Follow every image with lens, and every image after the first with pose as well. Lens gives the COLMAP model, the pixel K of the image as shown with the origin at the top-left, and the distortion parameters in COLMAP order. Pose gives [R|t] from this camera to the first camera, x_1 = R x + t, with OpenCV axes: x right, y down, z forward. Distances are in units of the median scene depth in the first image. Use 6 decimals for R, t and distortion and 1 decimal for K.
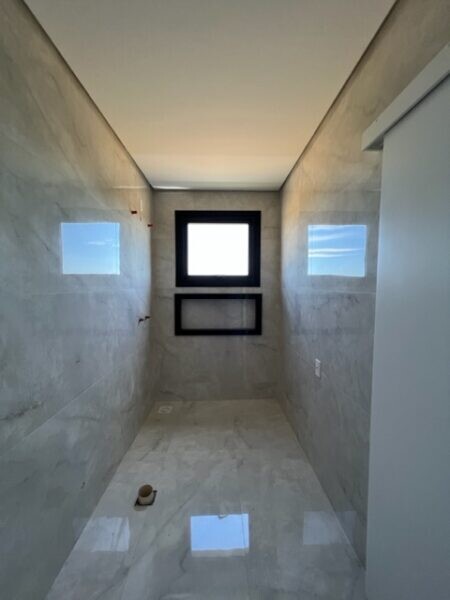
lens RADIAL K [[241.1, 0, 225.2], [0, 241.1, 301.7], [0, 0, 1]] dist [-0.003586, 0.001545]
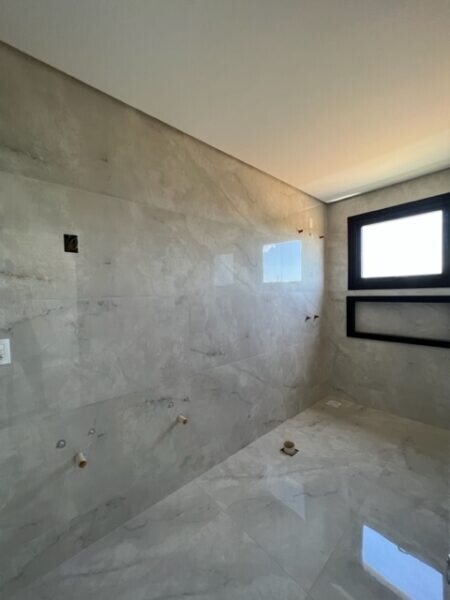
lens RADIAL K [[241.1, 0, 225.5], [0, 241.1, 302.8], [0, 0, 1]] dist [-0.003586, 0.001545]
pose [[0.650865, 0.017330, -0.758996, 0.264678], [-0.029262, 0.999569, -0.002270, 0.013662], [0.758630, 0.023687, 0.651091, -0.087216]]
